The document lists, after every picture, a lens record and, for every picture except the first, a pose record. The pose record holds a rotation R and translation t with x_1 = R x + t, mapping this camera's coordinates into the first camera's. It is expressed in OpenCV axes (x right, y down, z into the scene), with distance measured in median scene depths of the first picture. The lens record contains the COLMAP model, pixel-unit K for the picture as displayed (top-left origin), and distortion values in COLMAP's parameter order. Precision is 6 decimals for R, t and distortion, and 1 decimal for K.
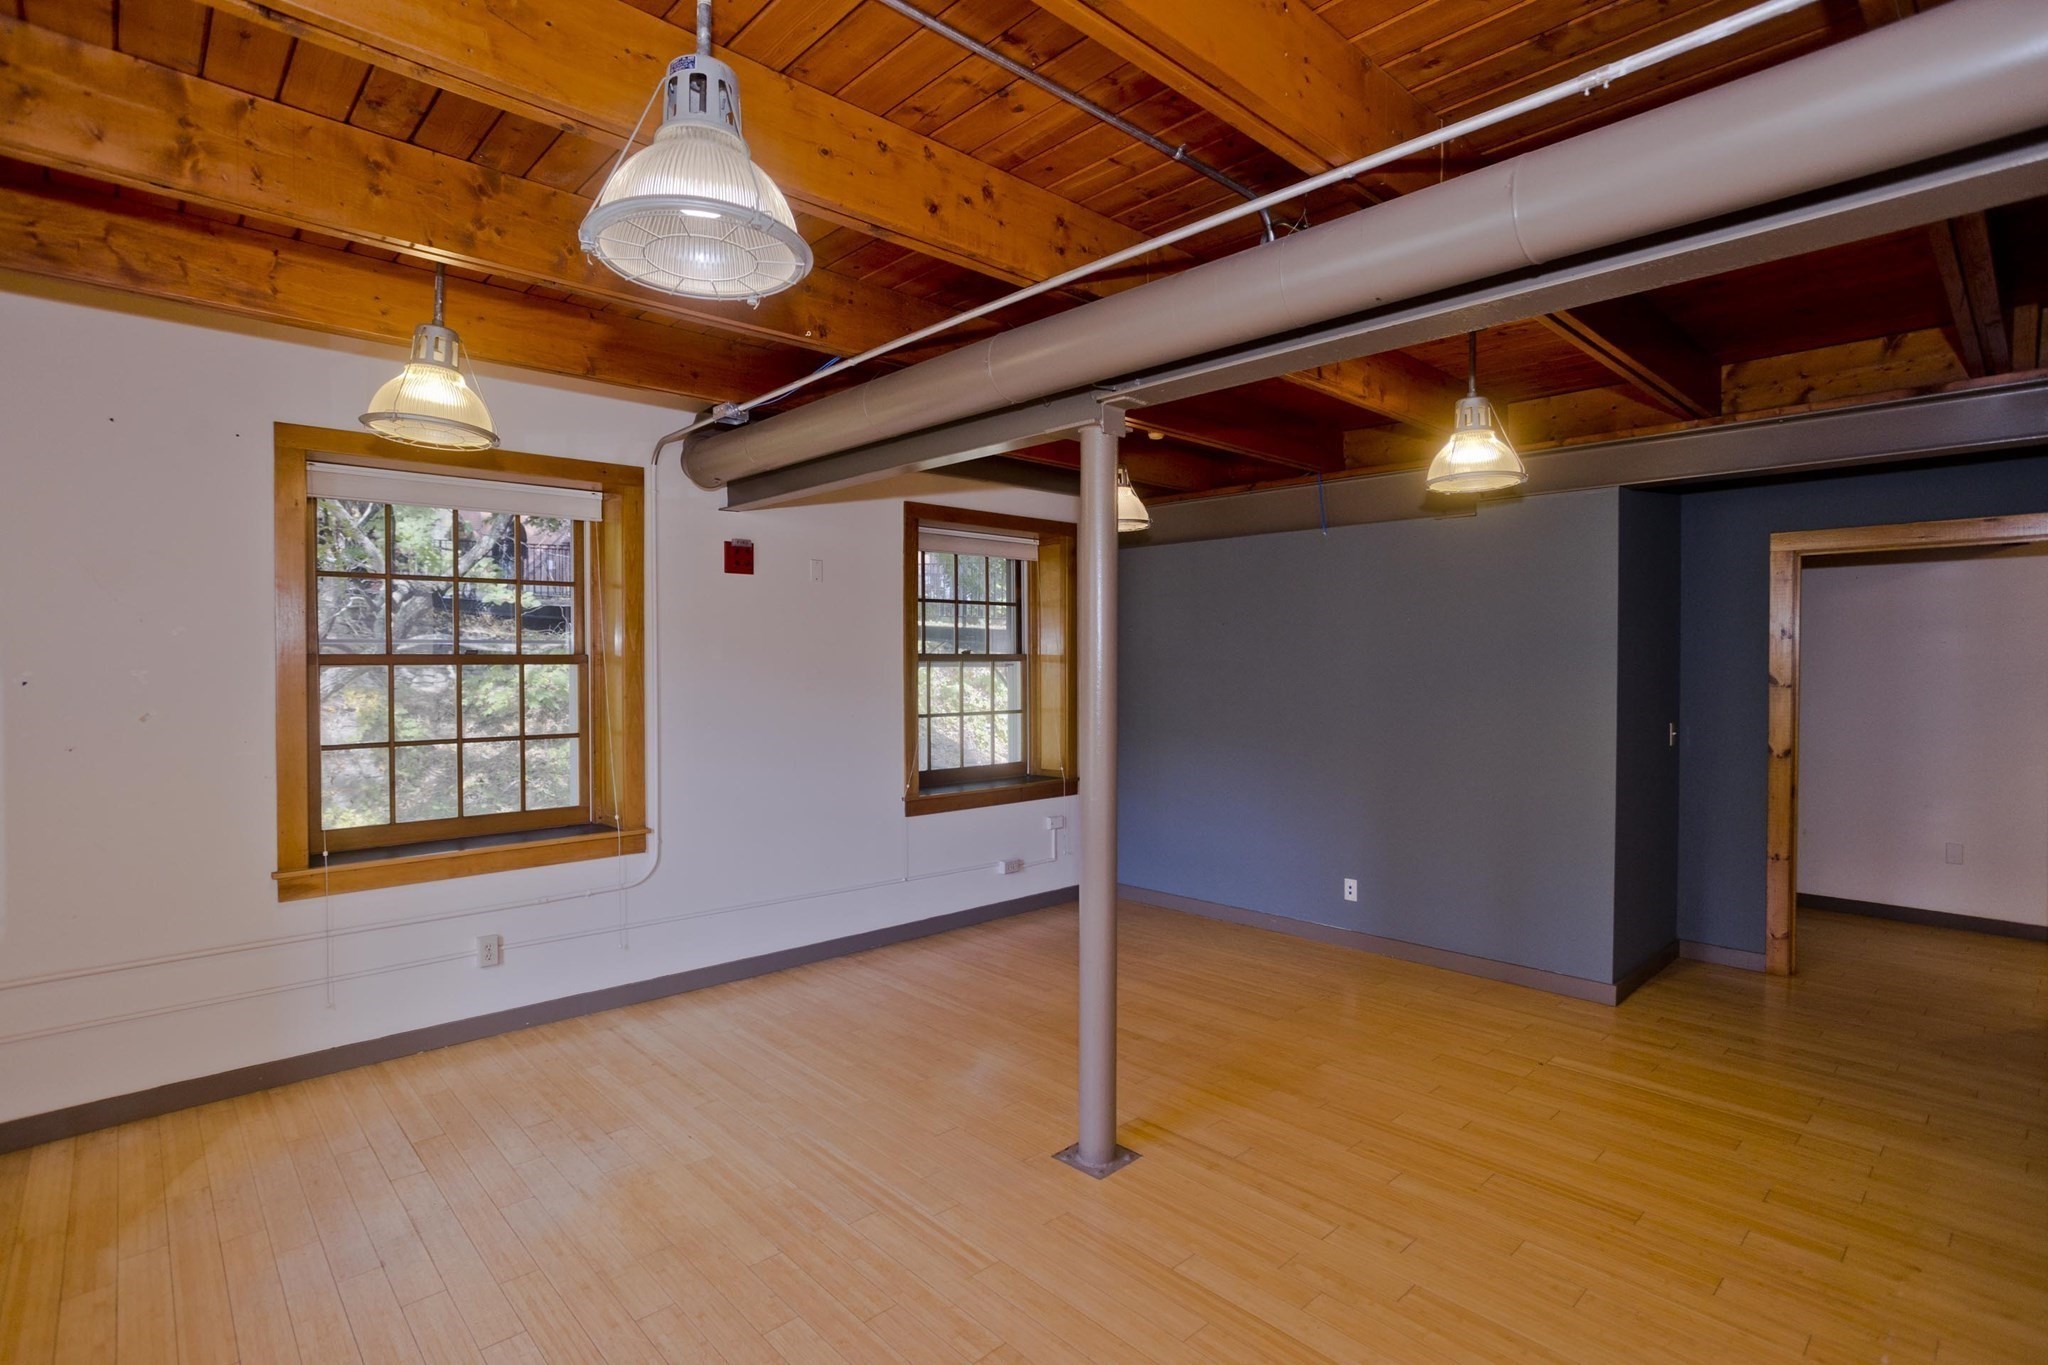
lens RADIAL K [[1006.2, 0, 1037.3], [0, 1006.2, 681.7], [0, 0, 1]] dist [-0.025212, 0.015023]
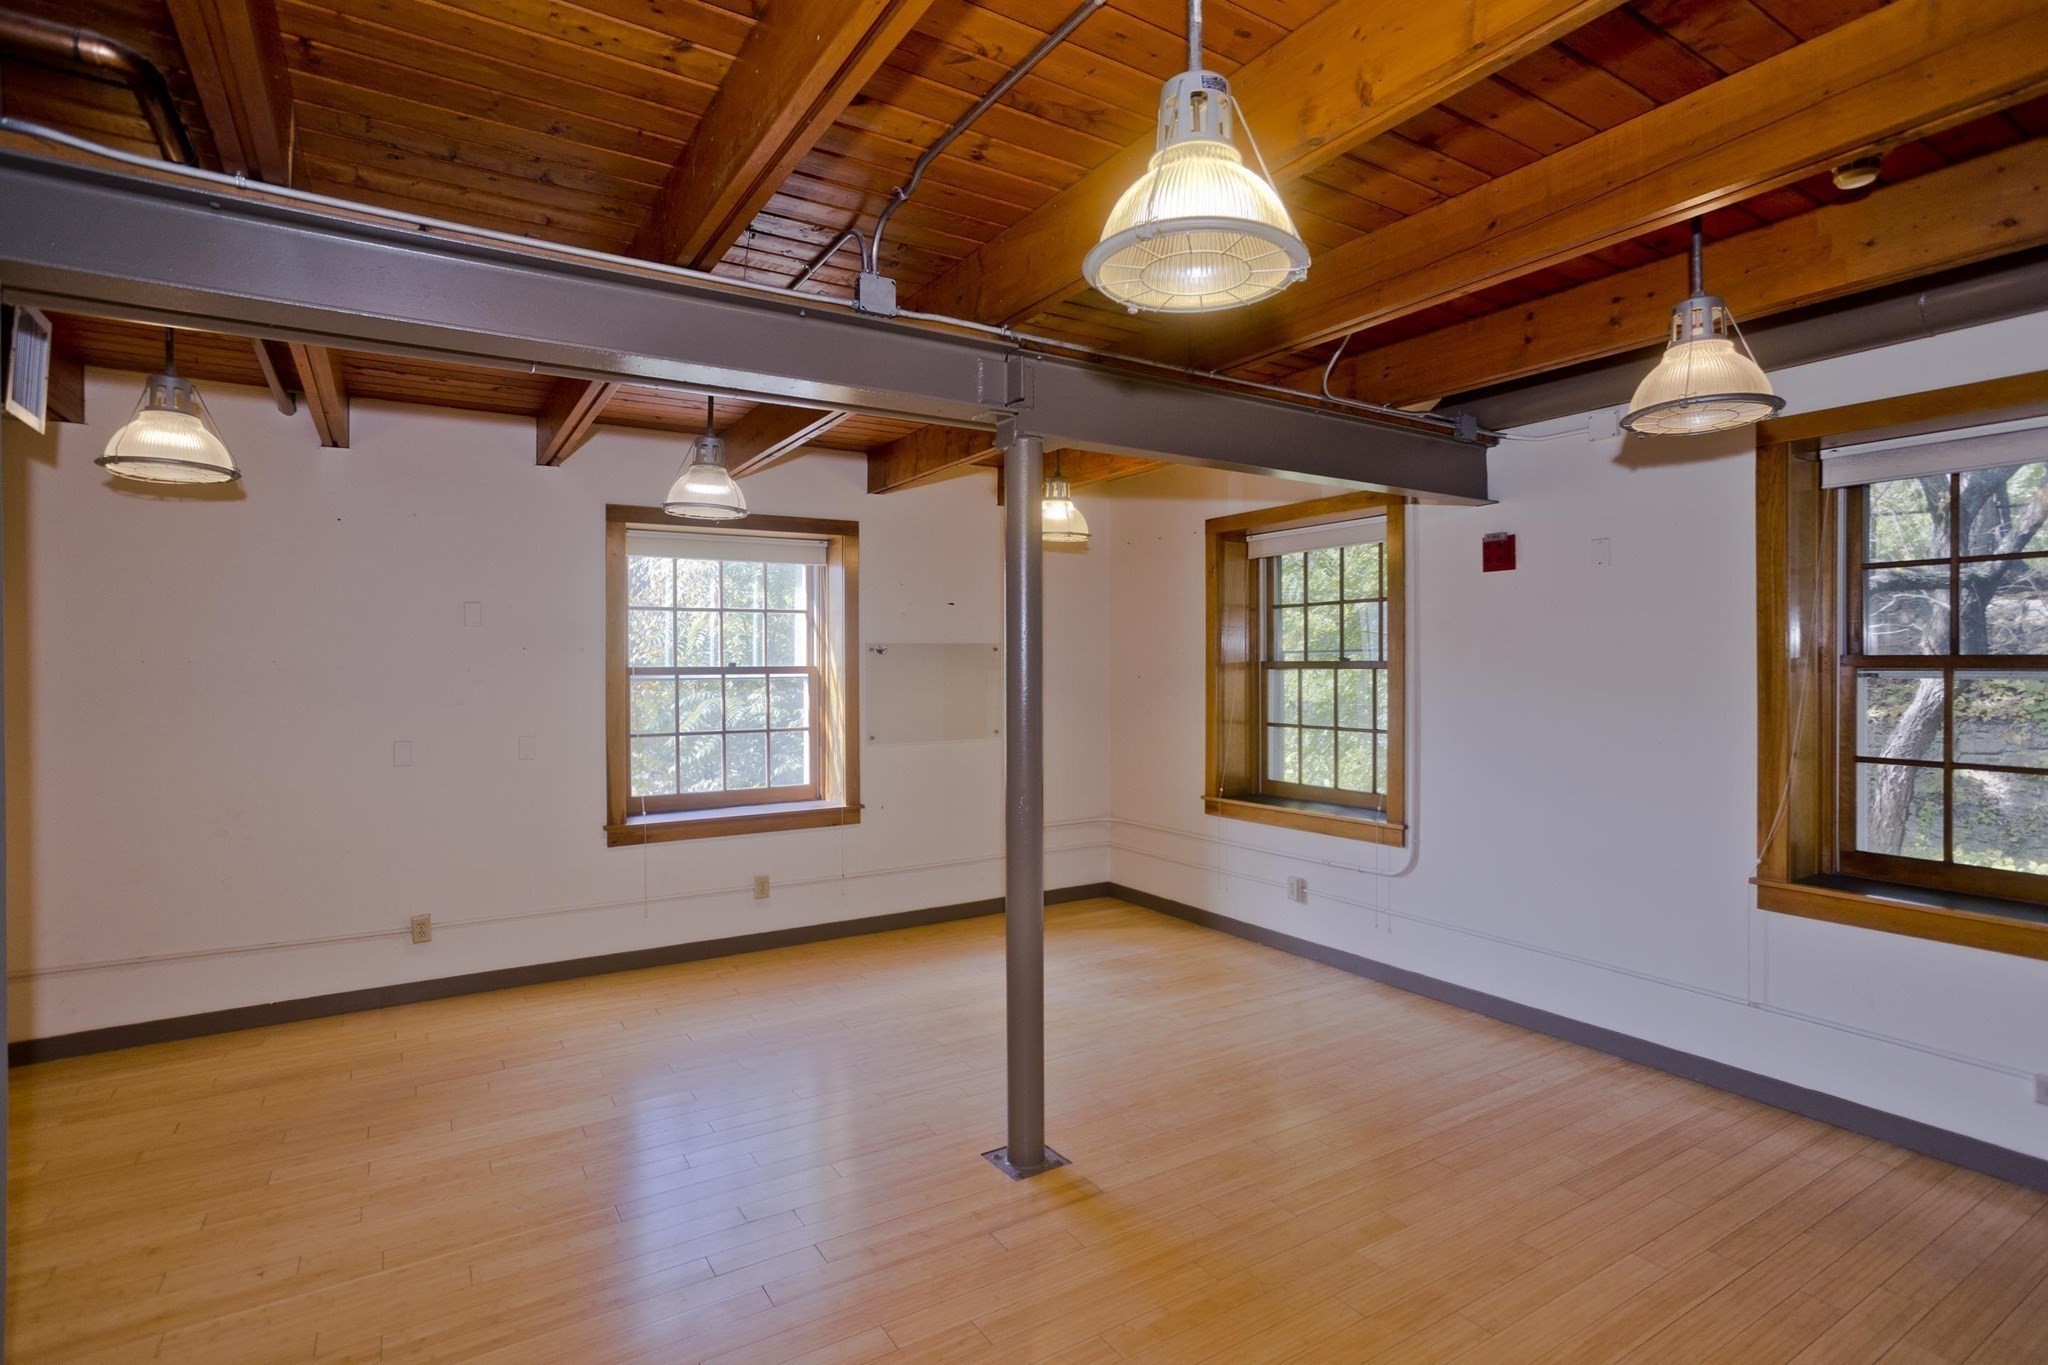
lens RADIAL K [[1006.2, 0, 1037.3], [0, 1006.2, 672.1], [0, 0, 1]] dist [-0.025212, 0.015023]
pose [[-0.189400, 0.011649, -0.981831, 0.784338], [-0.013436, 0.999805, 0.014455, -0.027770], [0.981808, 0.015930, -0.189206, 0.891133]]
